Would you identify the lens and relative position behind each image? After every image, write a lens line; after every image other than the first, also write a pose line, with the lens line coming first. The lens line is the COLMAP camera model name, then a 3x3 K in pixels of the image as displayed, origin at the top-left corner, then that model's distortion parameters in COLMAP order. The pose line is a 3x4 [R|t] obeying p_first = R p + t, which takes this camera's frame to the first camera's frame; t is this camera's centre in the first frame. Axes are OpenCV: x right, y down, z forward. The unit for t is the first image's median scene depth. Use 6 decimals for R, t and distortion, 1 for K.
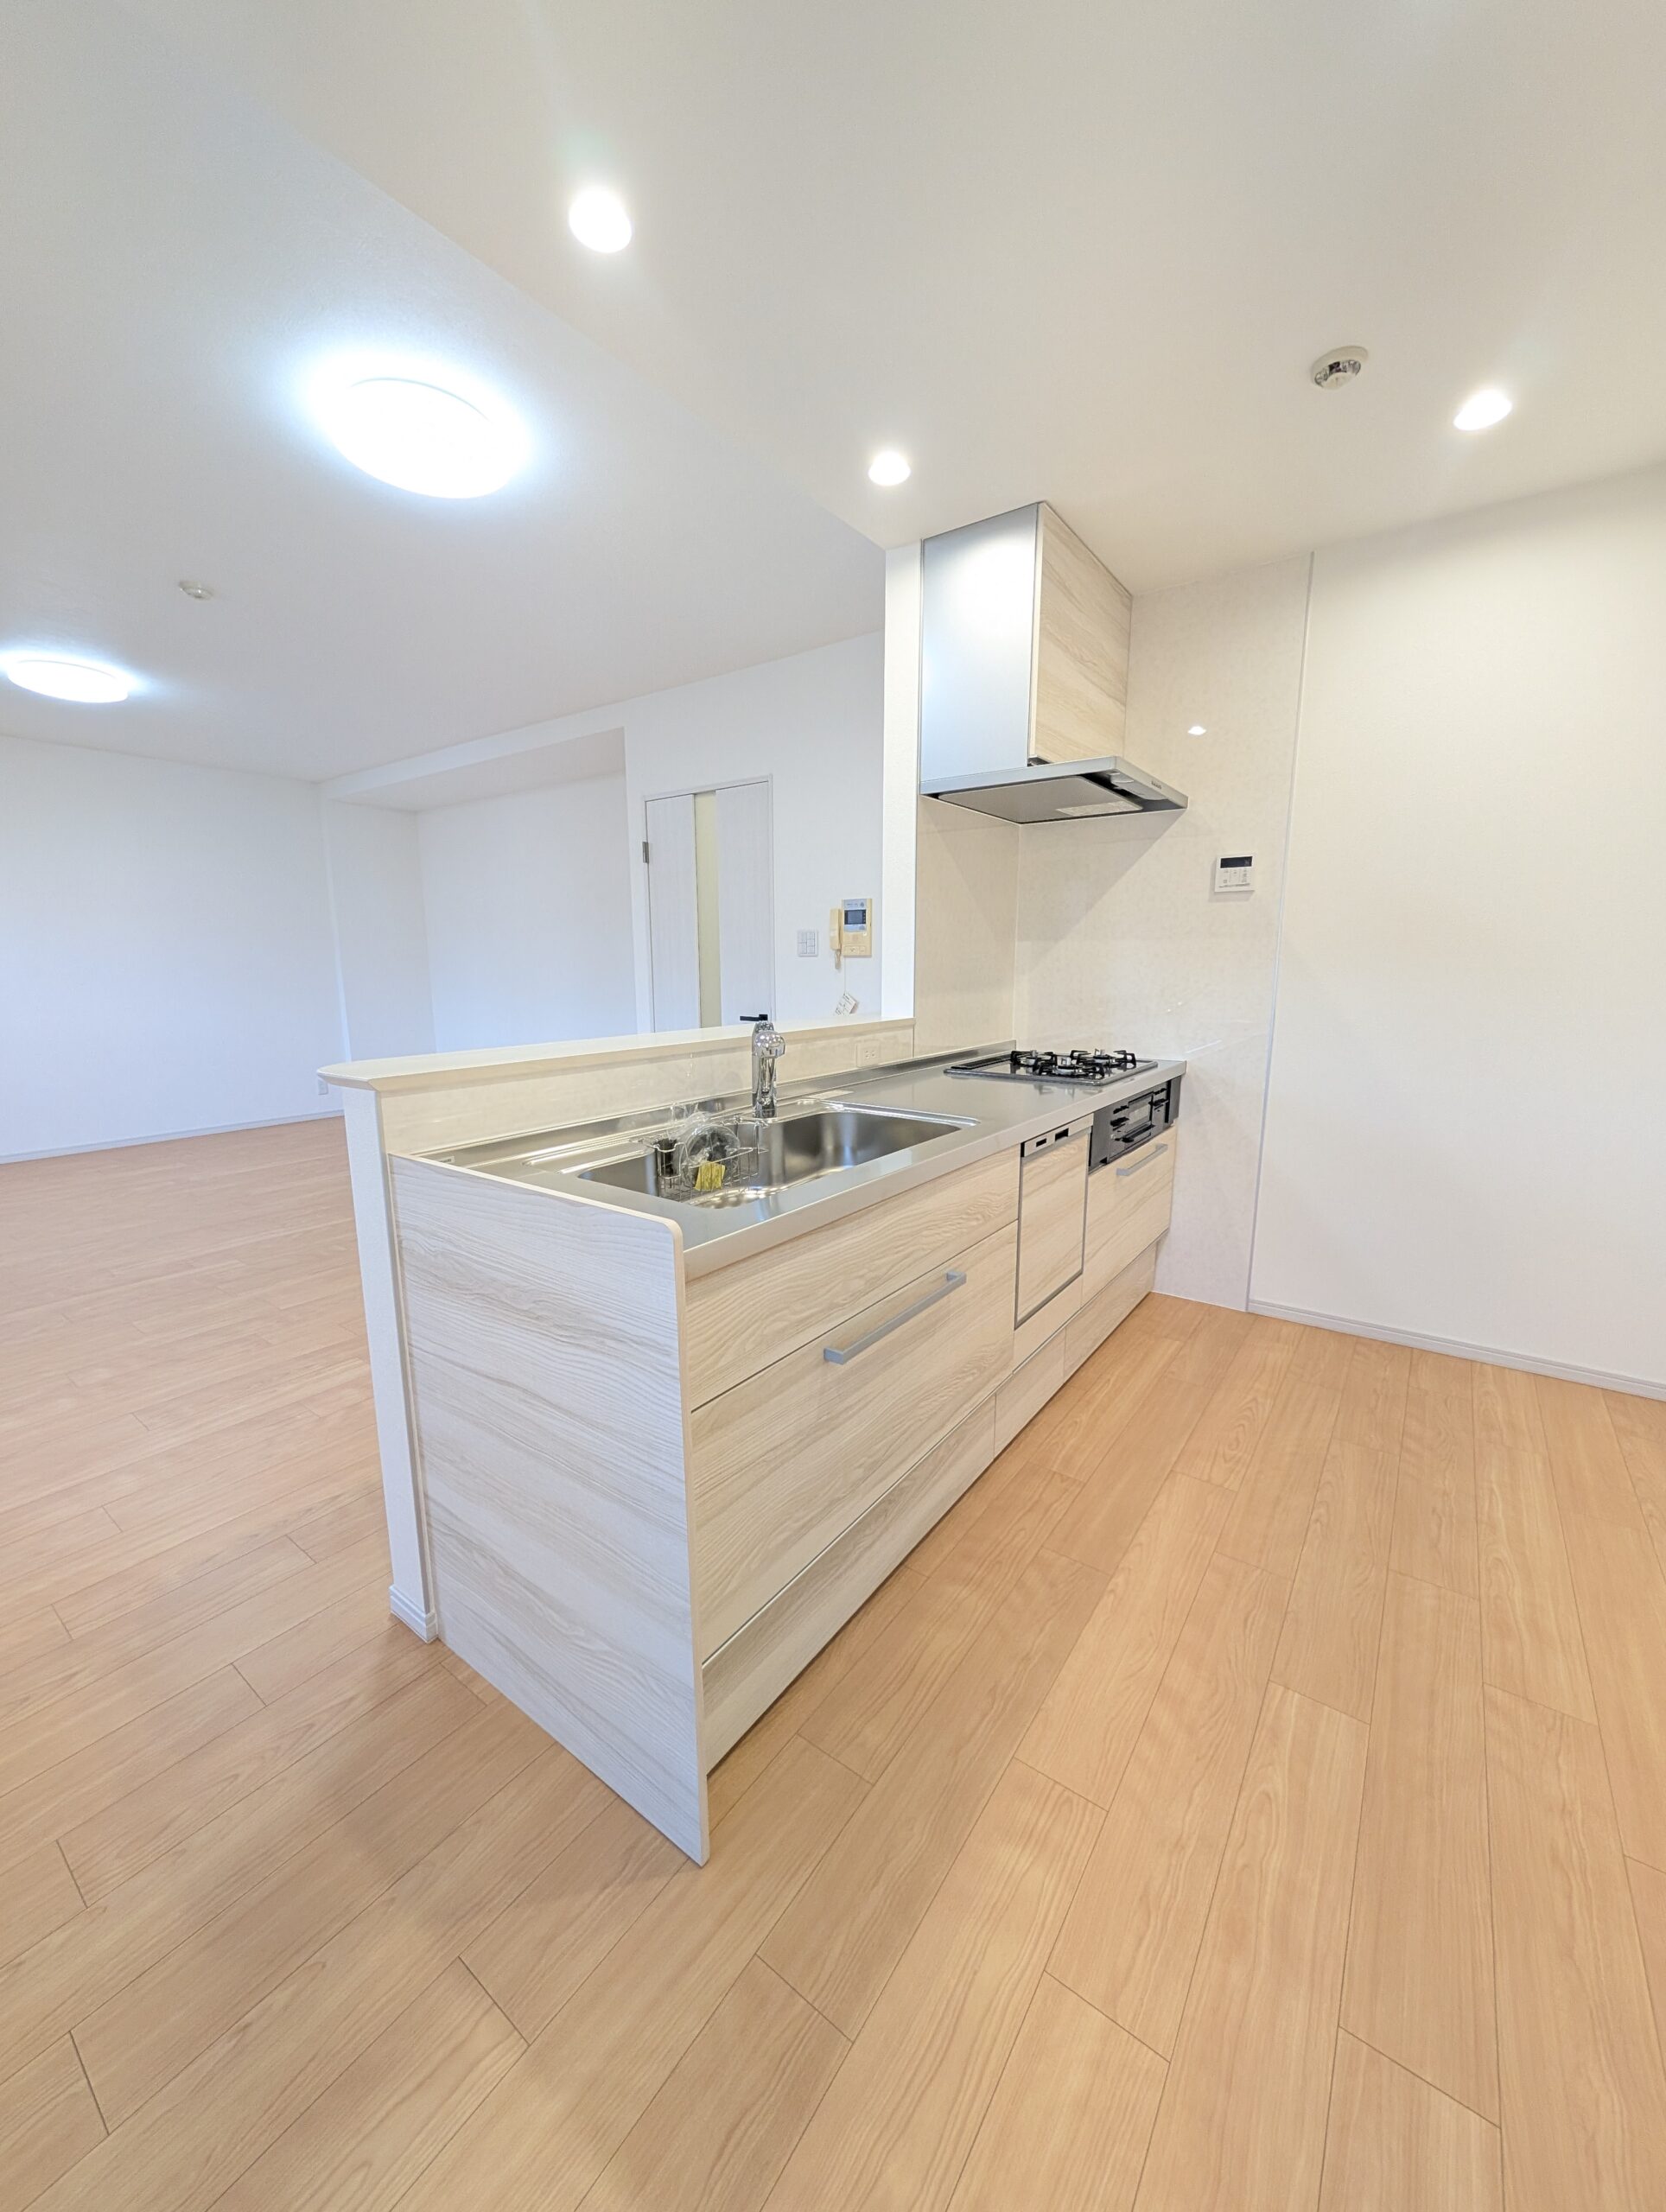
lens RADIAL K [[843.4, 0, 841.8], [0, 843.4, 1105.9], [0, 0, 1]] dist [-0.002098, -0.000688]
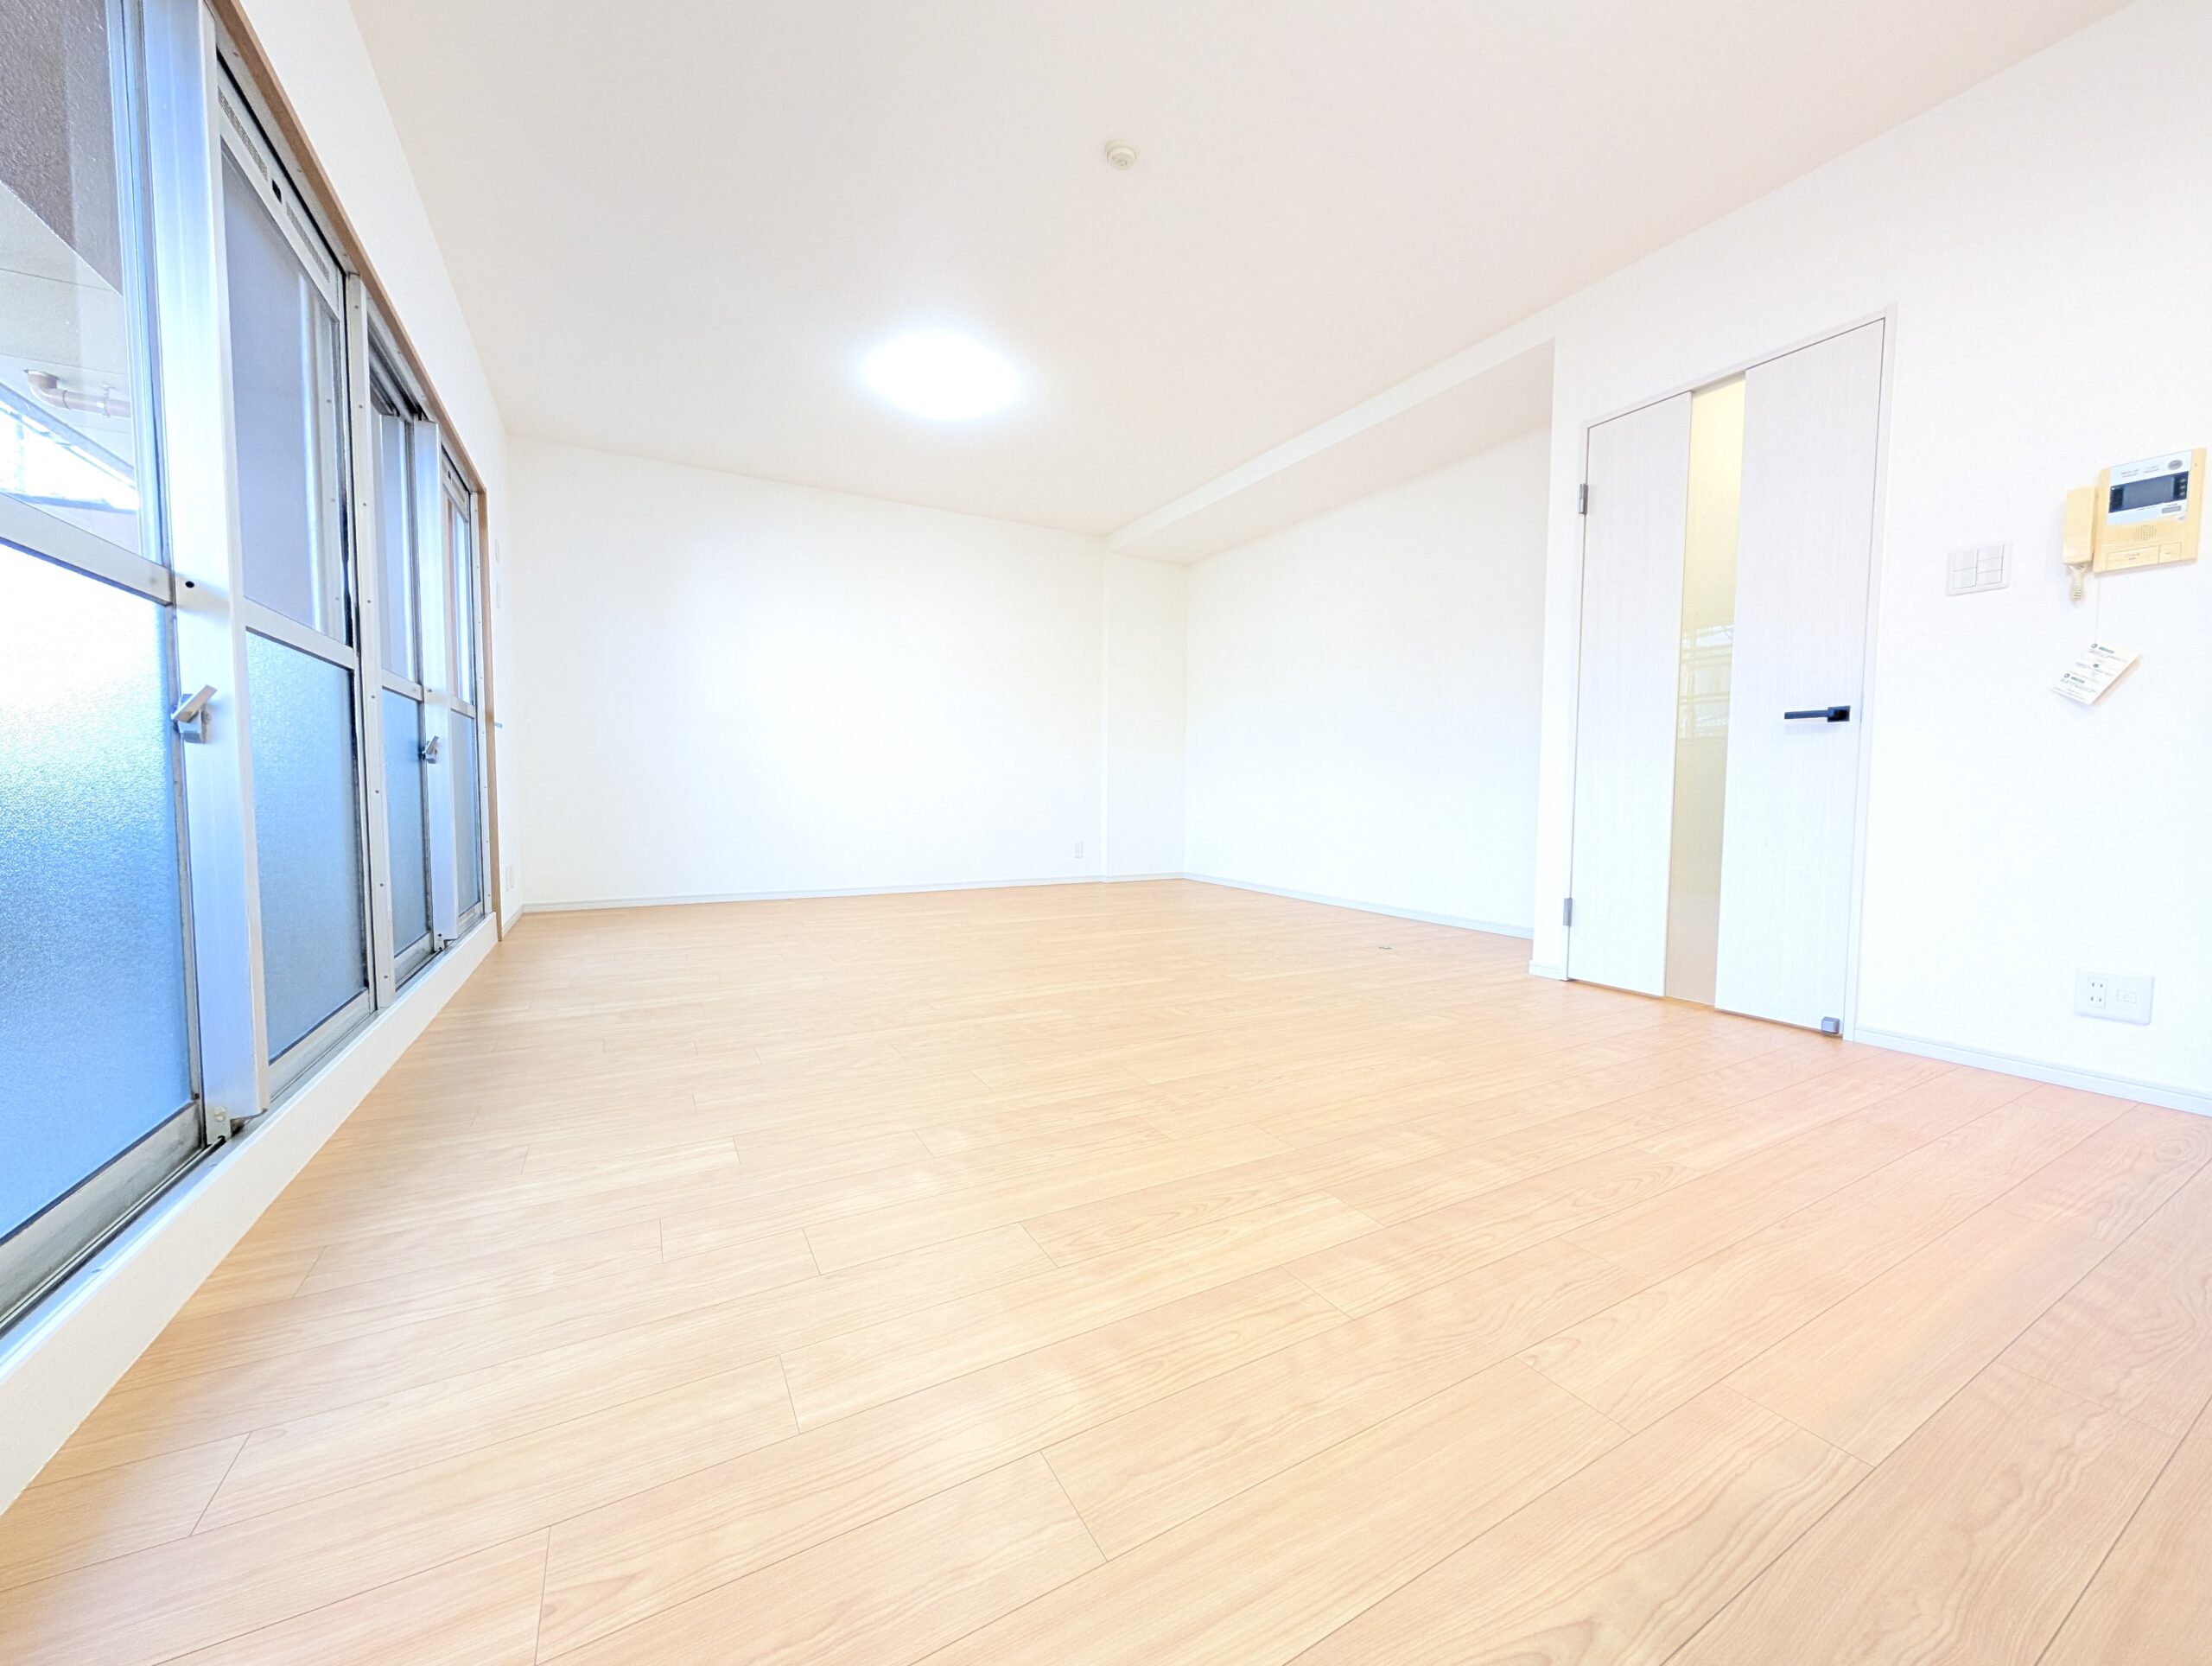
lens RADIAL K [[843.4, 0, 1114.0], [0, 843.4, 835.9], [0, 0, 1]] dist [-0.002098, -0.000688]
pose [[0.910173, 0.035093, -0.412738, -0.346647], [-0.082126, 0.991913, -0.096767, 0.092090], [0.406004, 0.121971, 0.905695, 0.287330]]
